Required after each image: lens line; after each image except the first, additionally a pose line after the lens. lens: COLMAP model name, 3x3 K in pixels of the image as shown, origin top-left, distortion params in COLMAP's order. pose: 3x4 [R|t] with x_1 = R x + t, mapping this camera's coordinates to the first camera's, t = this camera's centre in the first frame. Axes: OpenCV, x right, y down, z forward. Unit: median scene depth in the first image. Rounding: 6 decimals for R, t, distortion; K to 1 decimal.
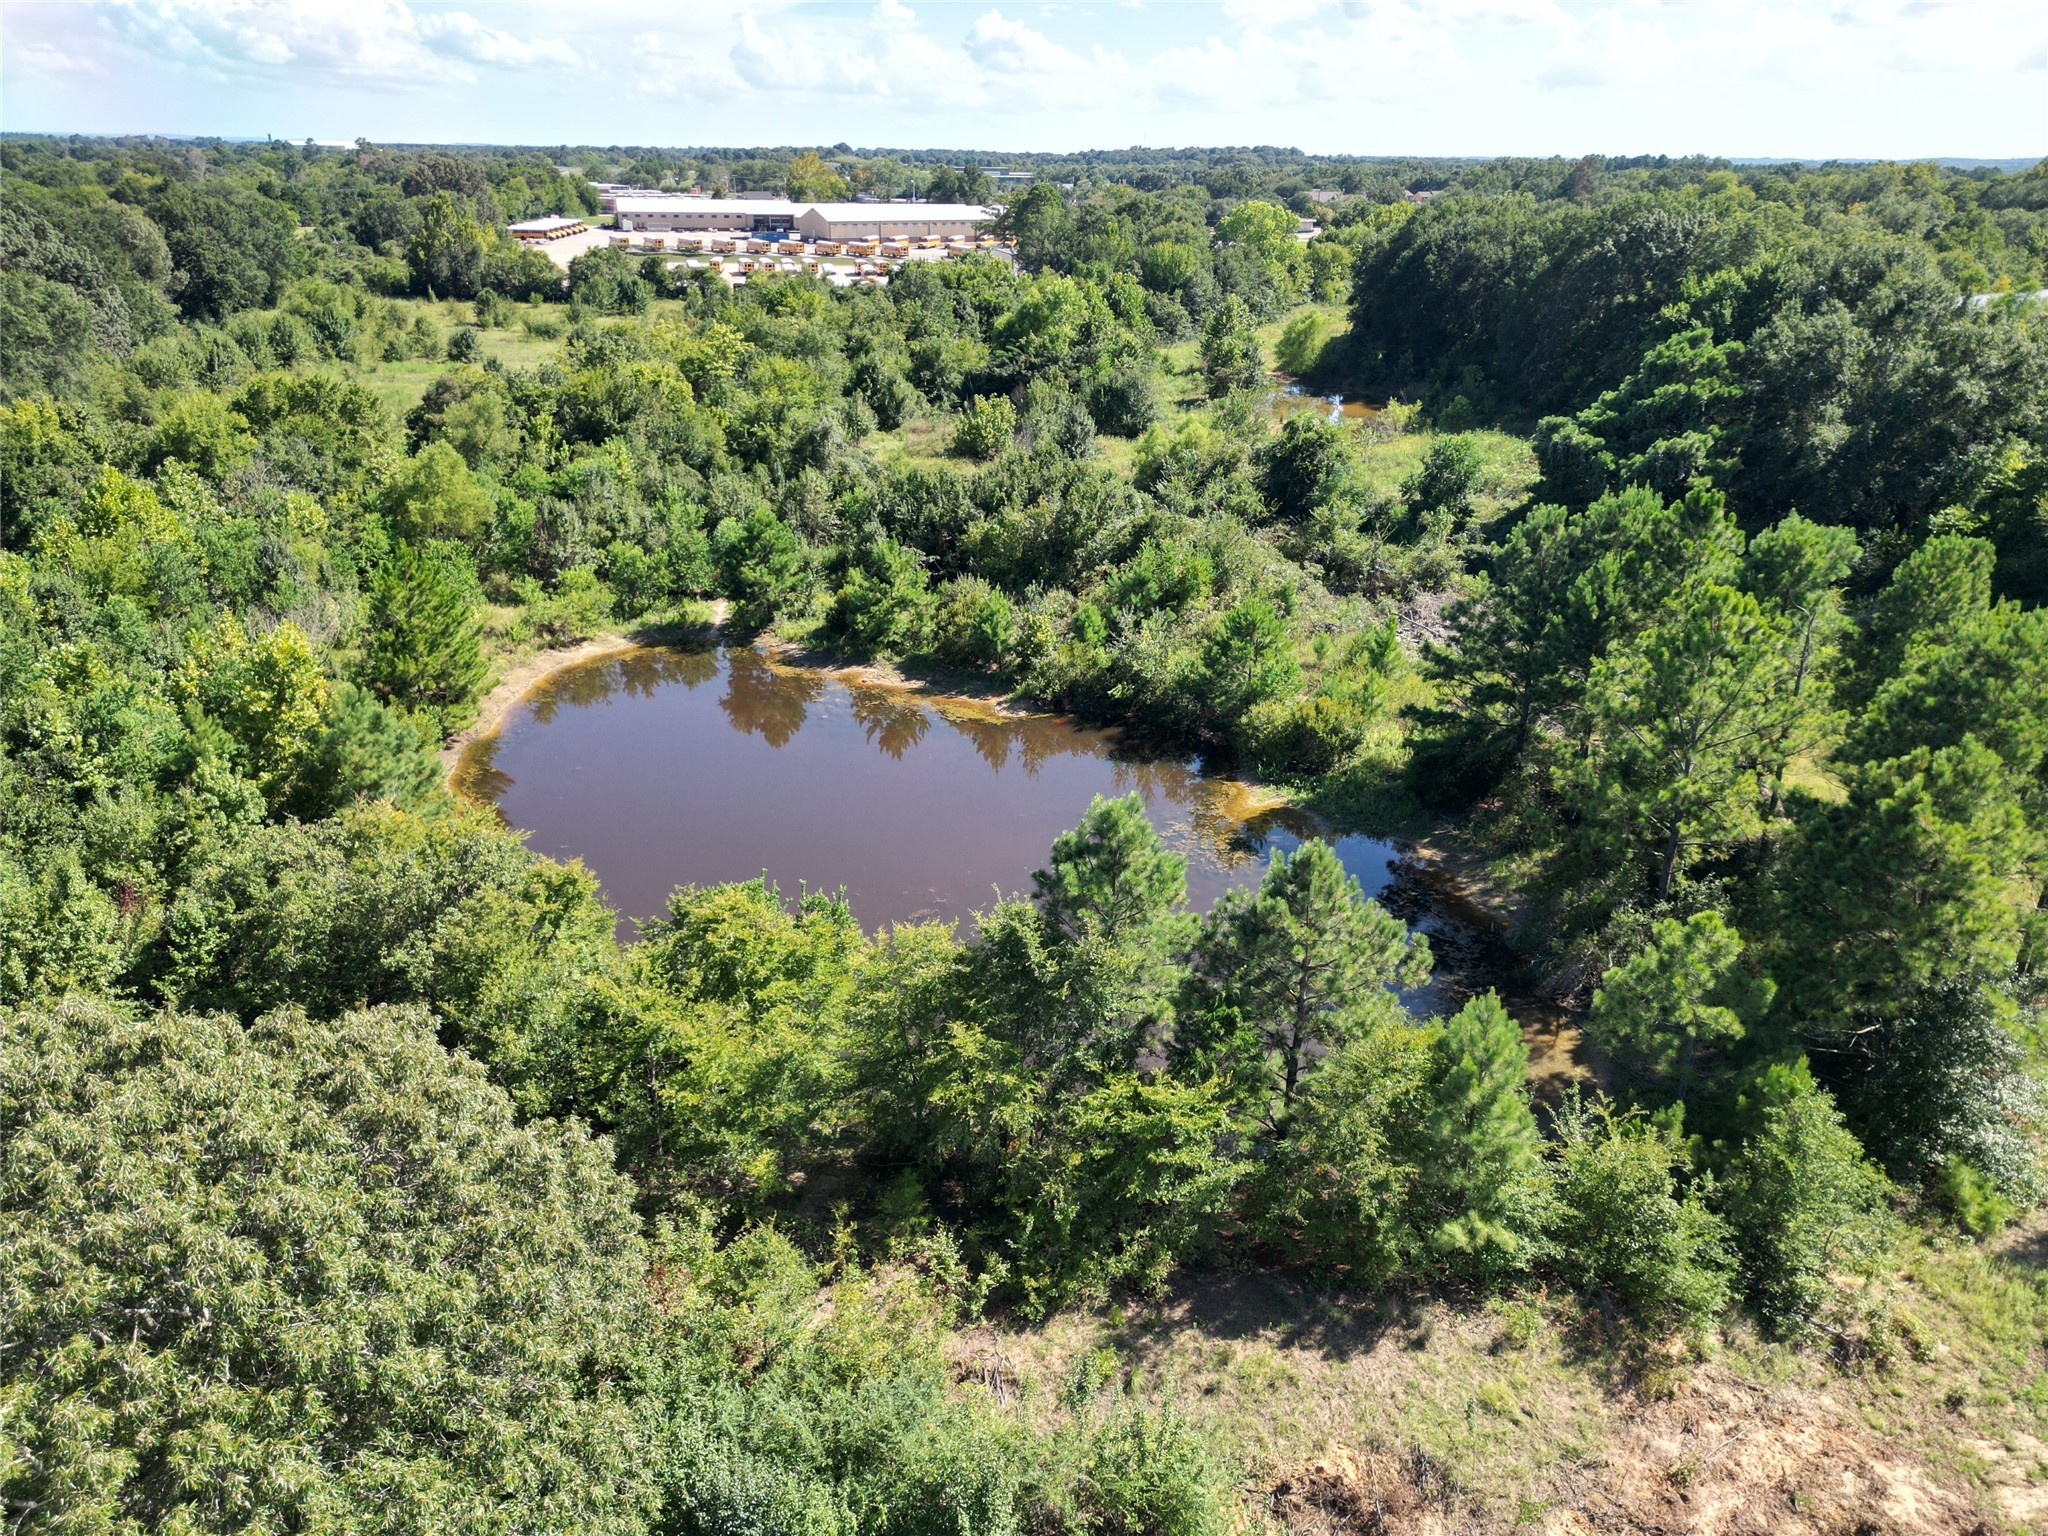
lens RADIAL K [[1430.9, 0, 1024.0], [0, 1430.9, 768.0], [0, 0, 1]] dist [0.069989, -0.066224]
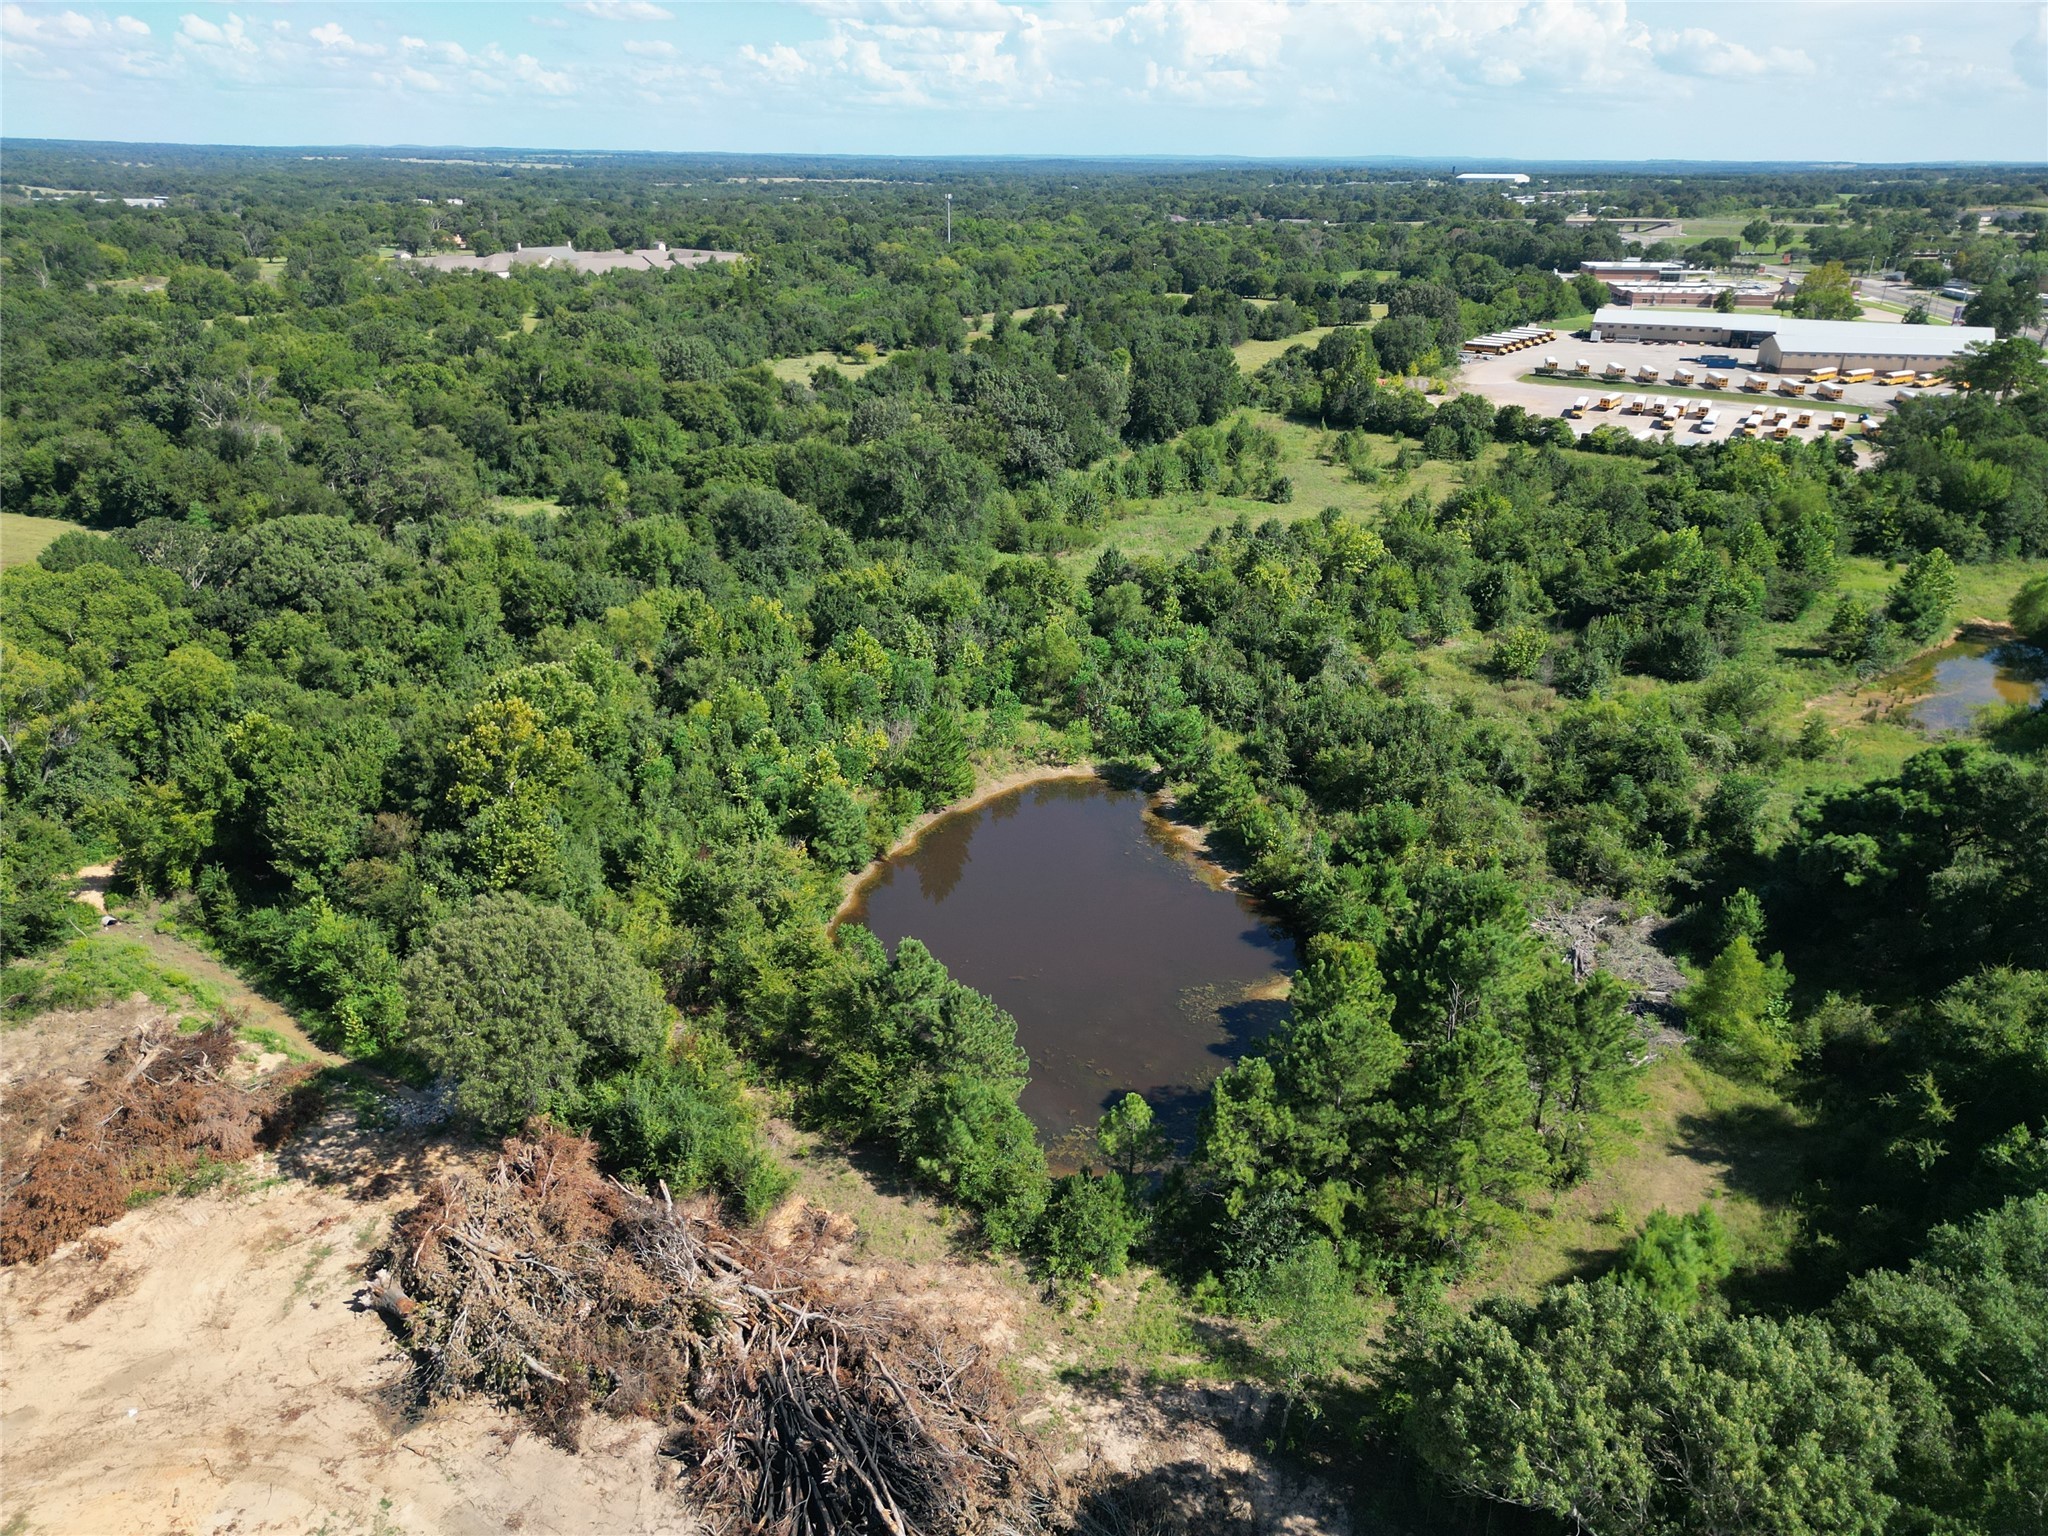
lens RADIAL K [[1430.9, 0, 1024.0], [0, 1430.9, 768.0], [0, 0, 1]] dist [0.069989, -0.066224]
pose [[0.750276, 0.254661, -0.610109, 0.635901], [-0.260347, 0.962076, 0.081414, -0.199979], [0.607704, 0.097758, 0.788124, -0.304431]]
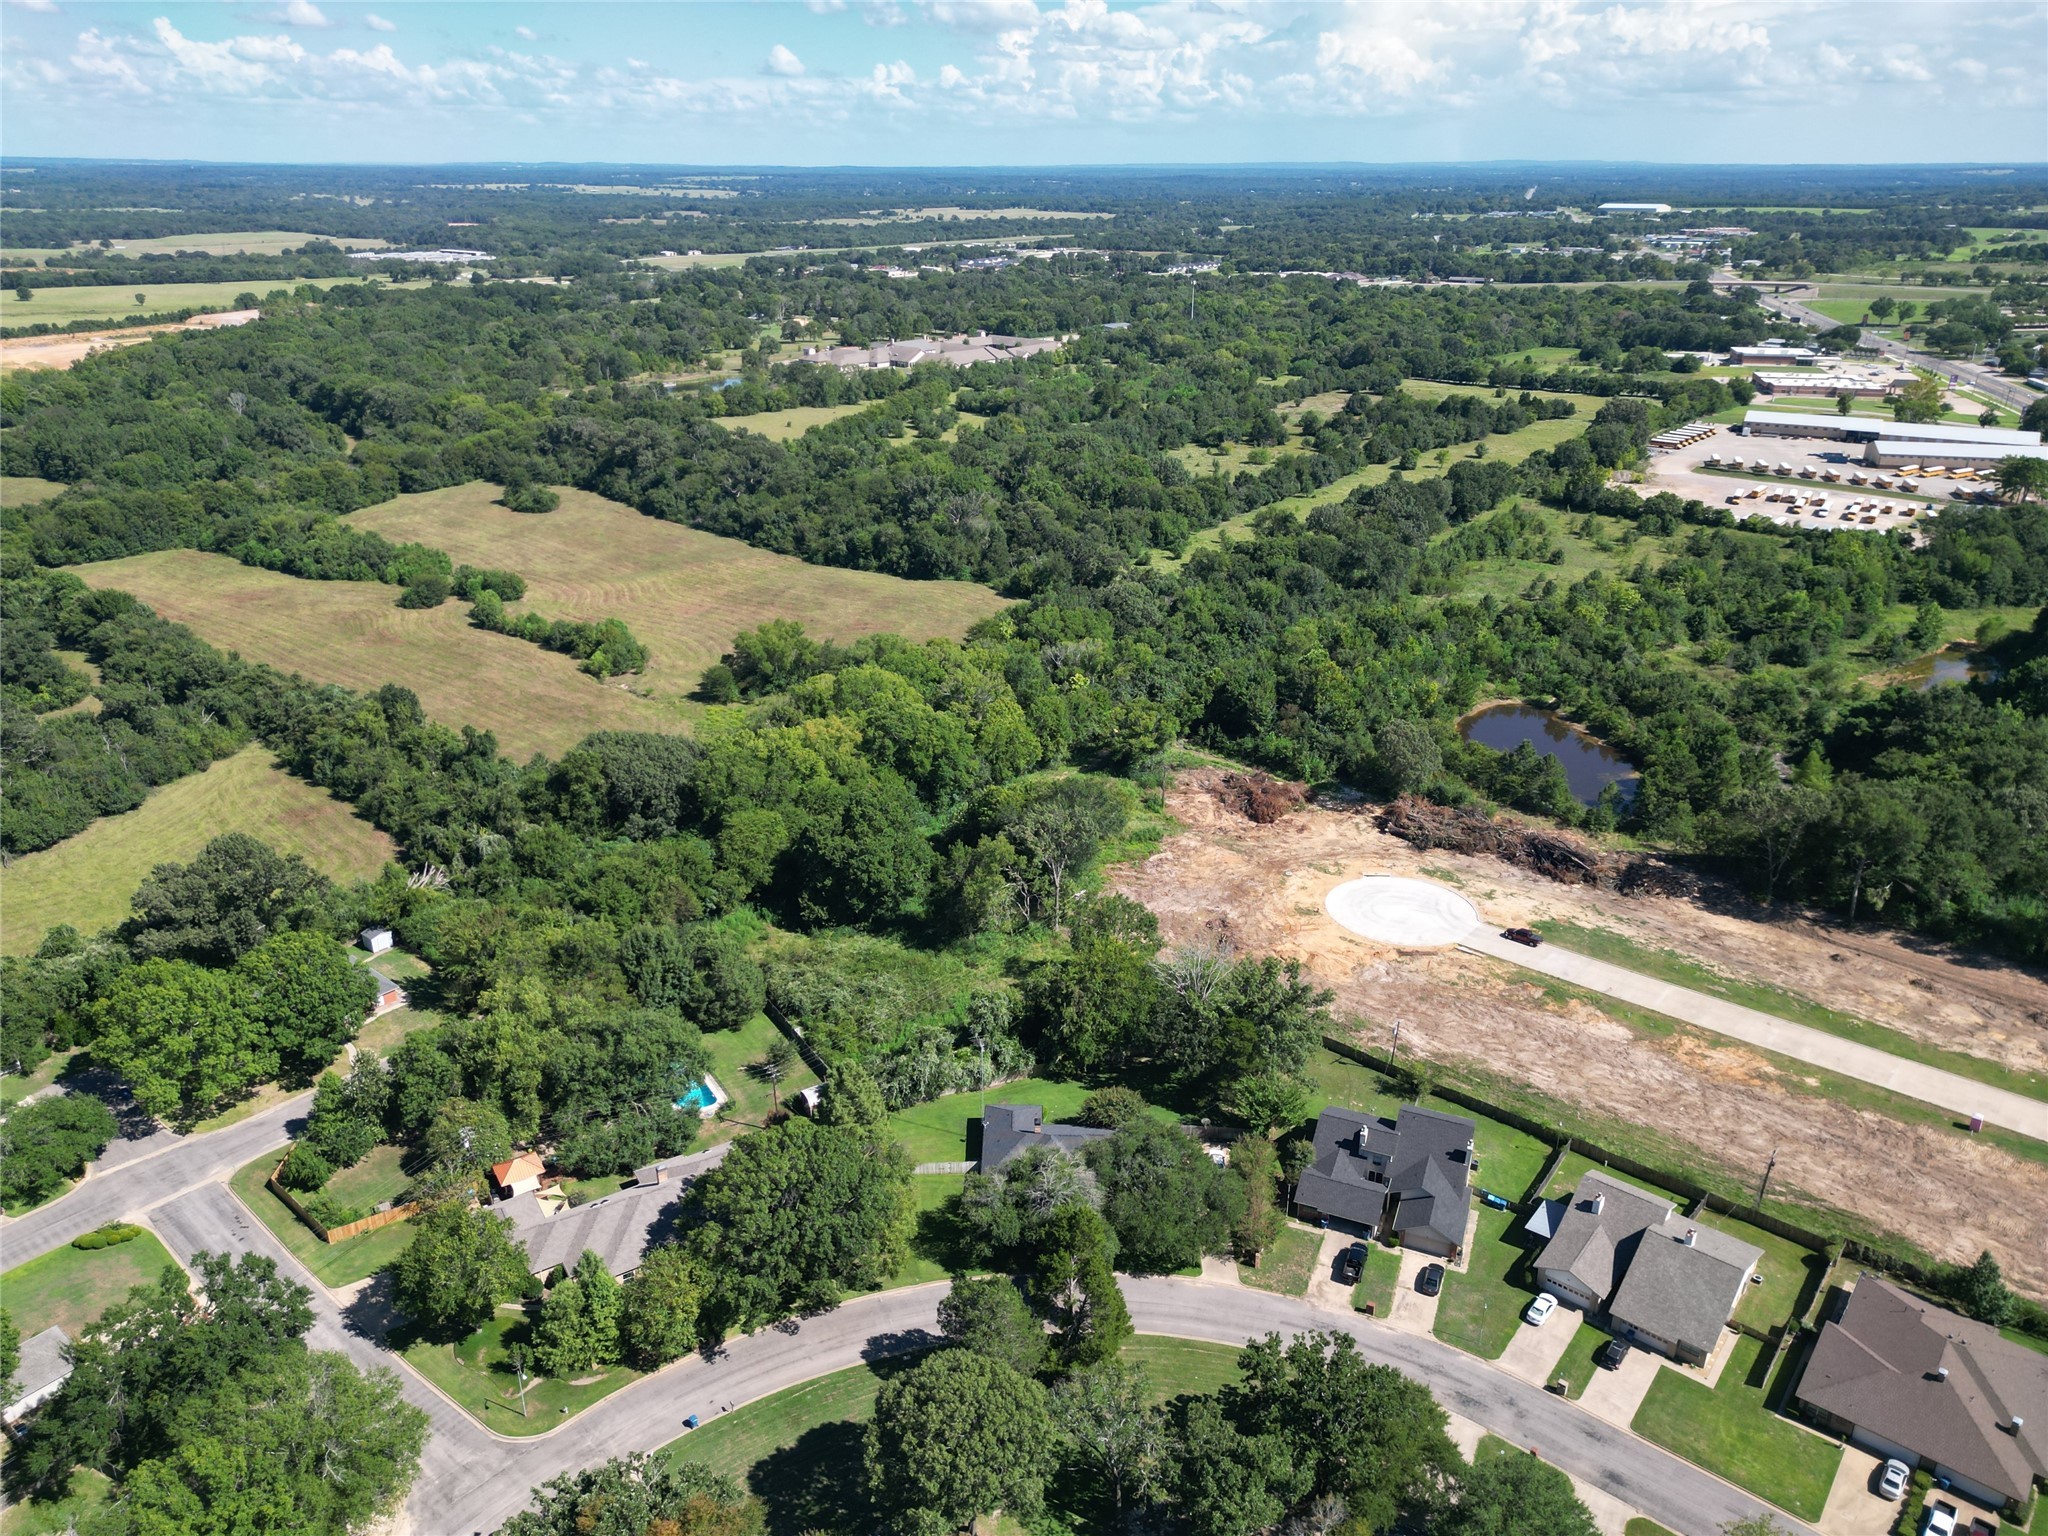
lens RADIAL K [[1430.9, 0, 1024.0], [0, 1430.9, 768.0], [0, 0, 1]] dist [0.069989, -0.066224]
pose [[0.698841, 0.267368, -0.663427, 1.277252], [-0.274033, 0.956821, 0.096948, 0.060922], [0.660702, 0.114050, 0.741933, -2.448797]]
